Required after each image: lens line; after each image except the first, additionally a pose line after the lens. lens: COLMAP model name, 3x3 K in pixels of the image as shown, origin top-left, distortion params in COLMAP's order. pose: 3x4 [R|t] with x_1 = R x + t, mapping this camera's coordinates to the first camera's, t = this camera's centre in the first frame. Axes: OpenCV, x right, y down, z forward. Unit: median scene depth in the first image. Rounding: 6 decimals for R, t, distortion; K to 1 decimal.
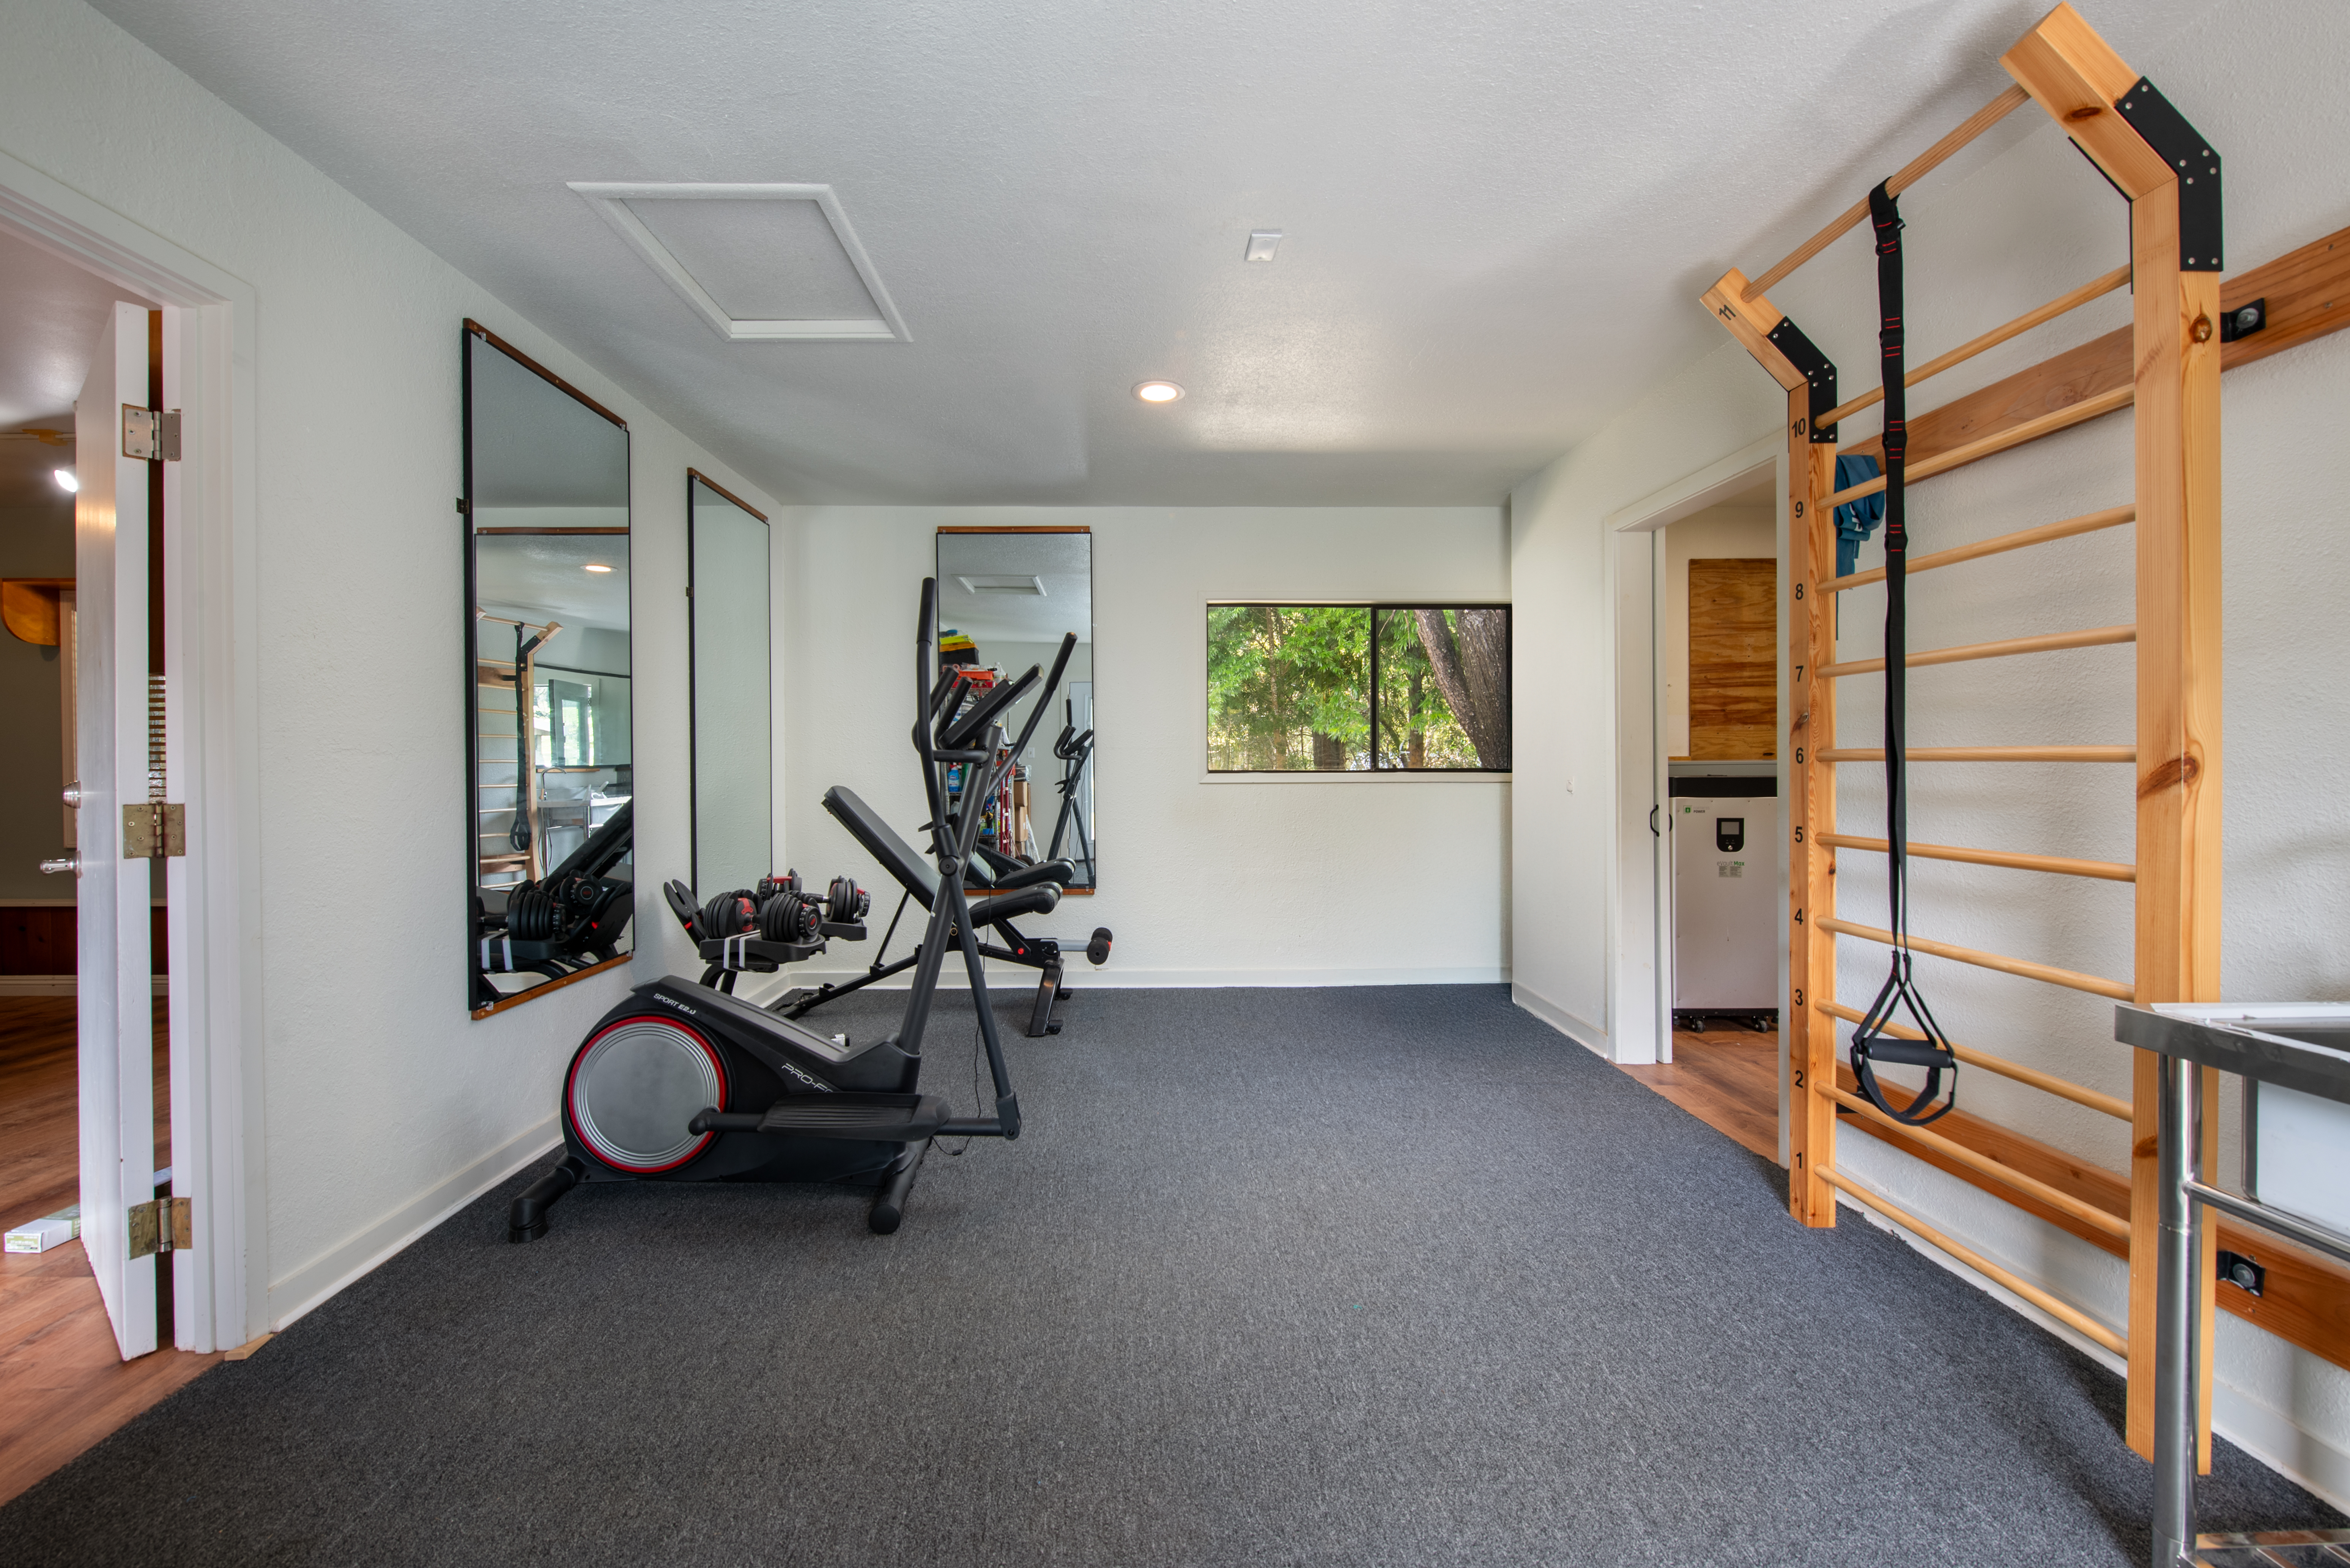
lens RADIAL K [[944.5, 0, 1170.9], [0, 944.5, 779.5], [0, 0, 1]] dist [-0.000139, -0.000005]
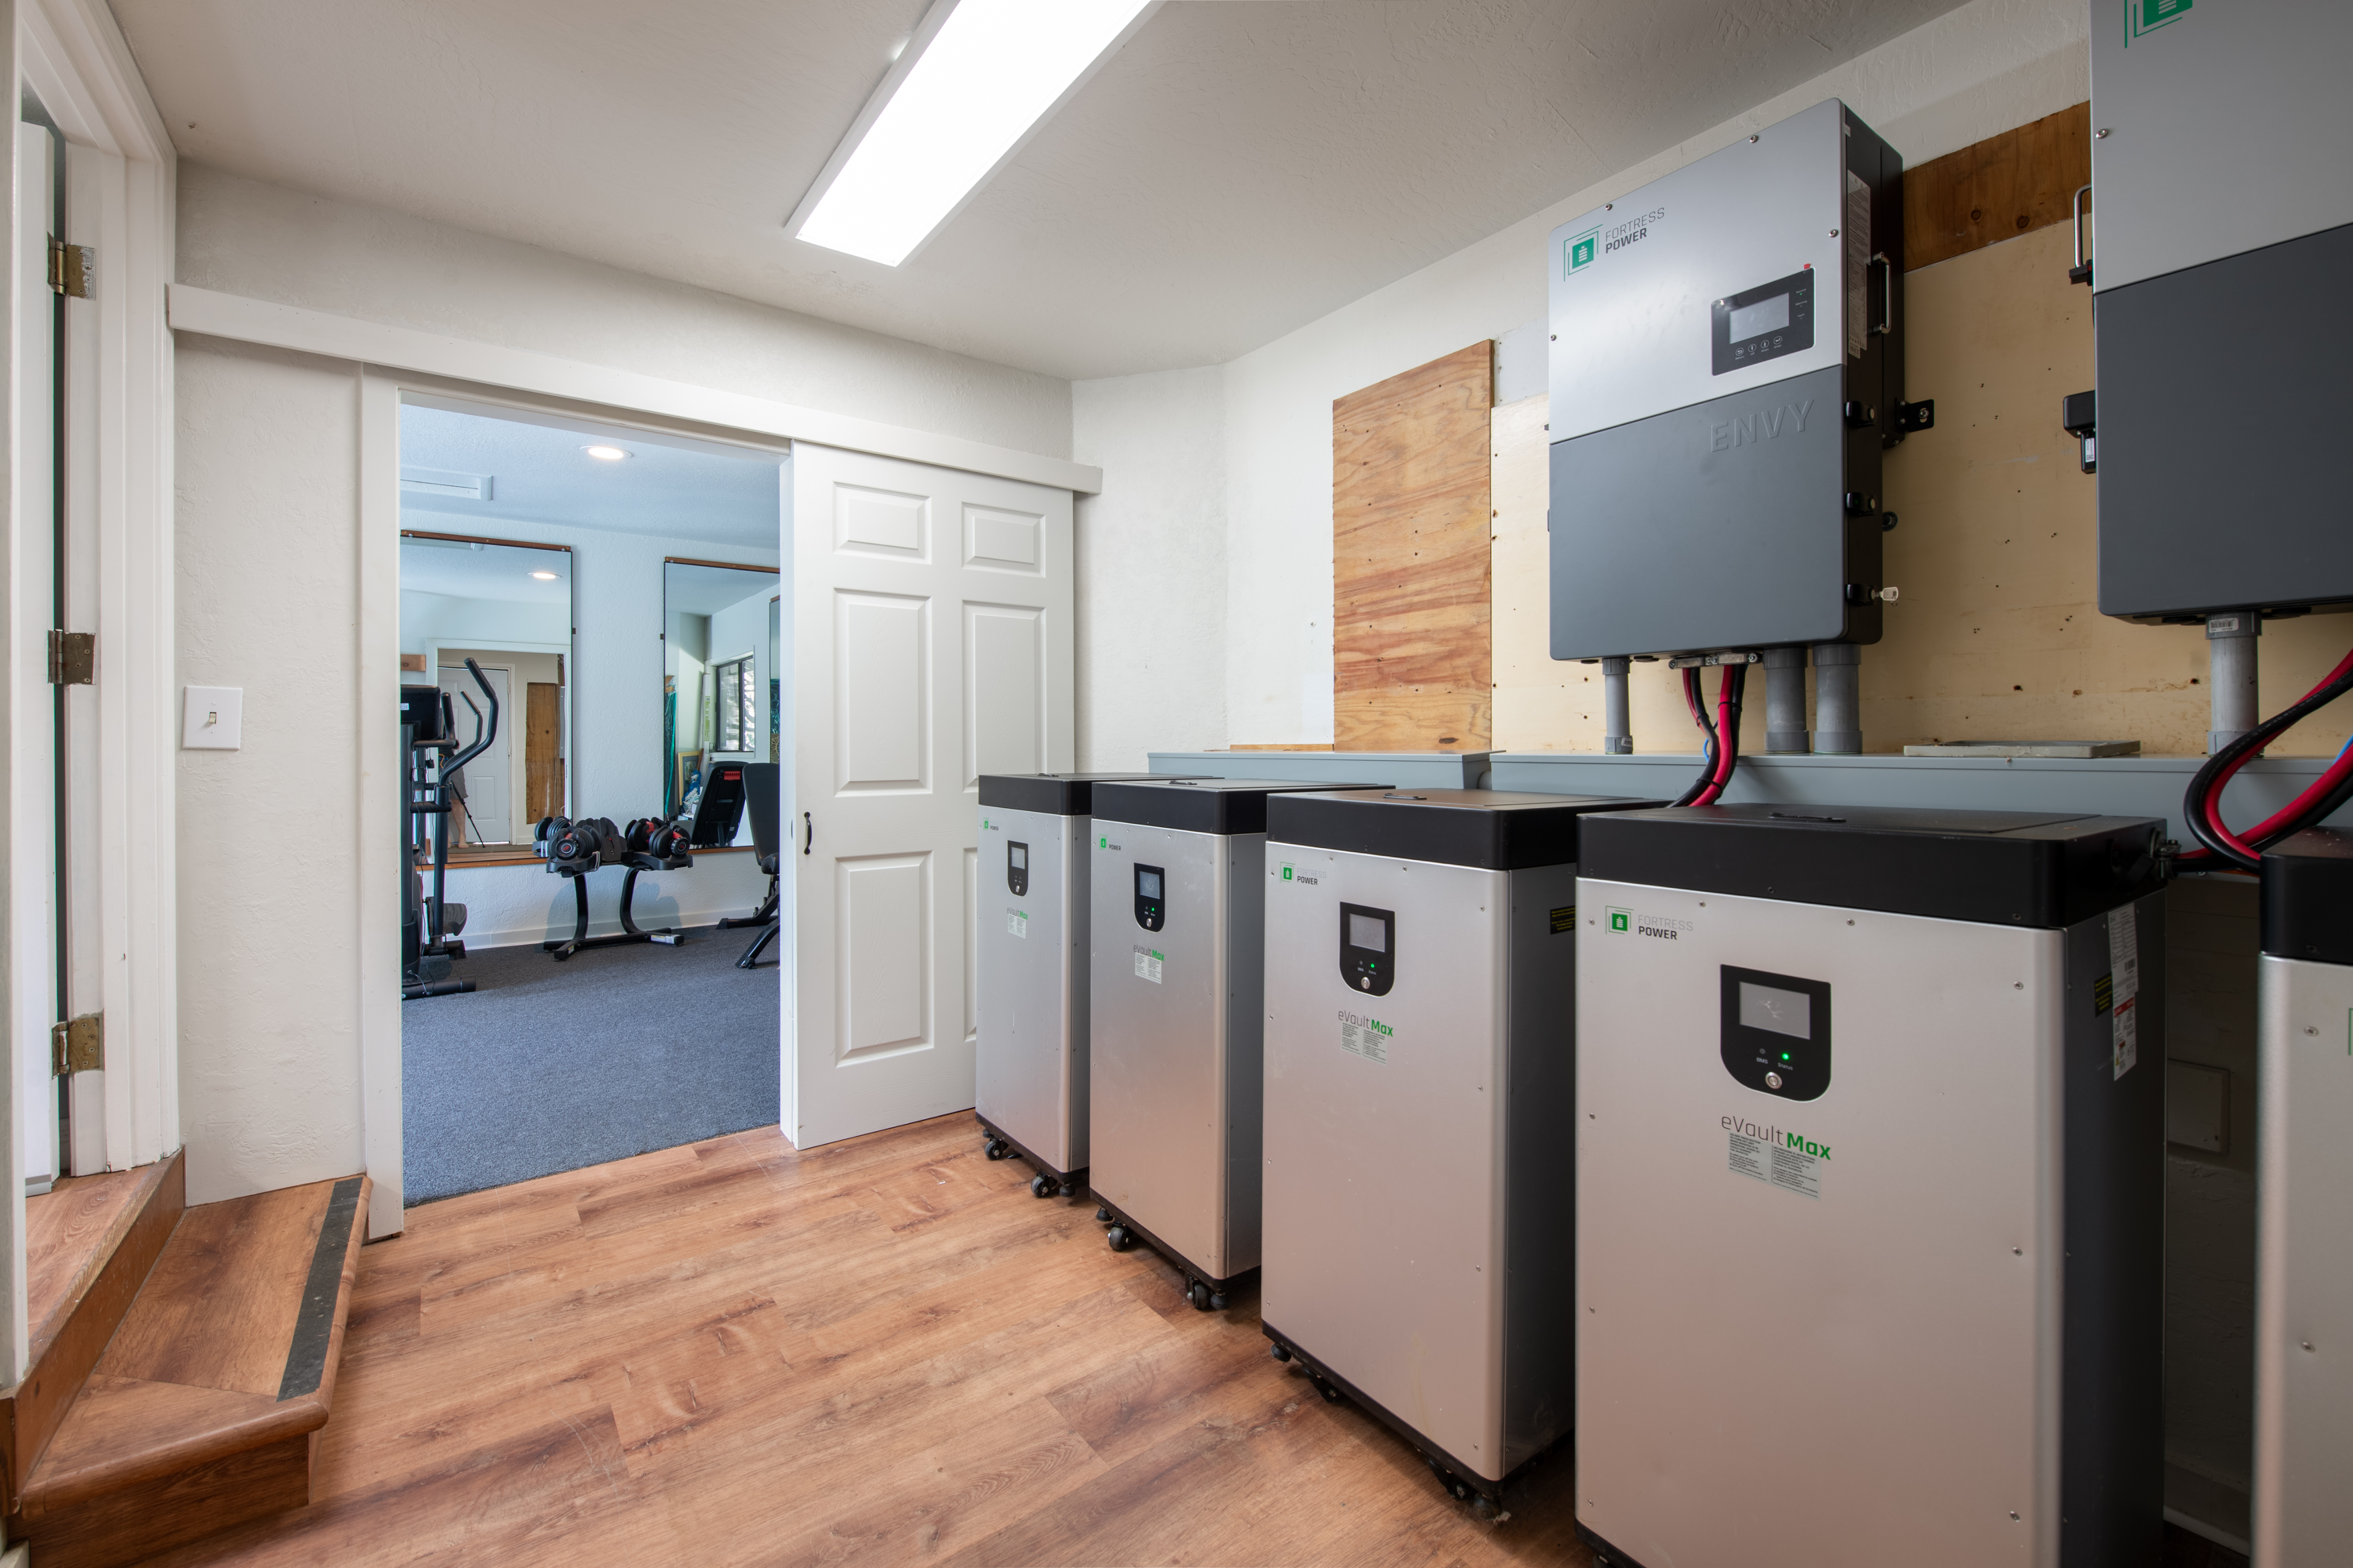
lens RADIAL K [[994.1, 0, 1177.5], [0, 994.1, 759.9], [0, 0, 1]] dist [-0.000243, -0.000010]
pose [[0.571071, 0.014575, -0.820771, 0.992009], [-0.009654, 0.999892, 0.011039, -0.020523], [0.820844, 0.001619, 0.571150, 0.576456]]
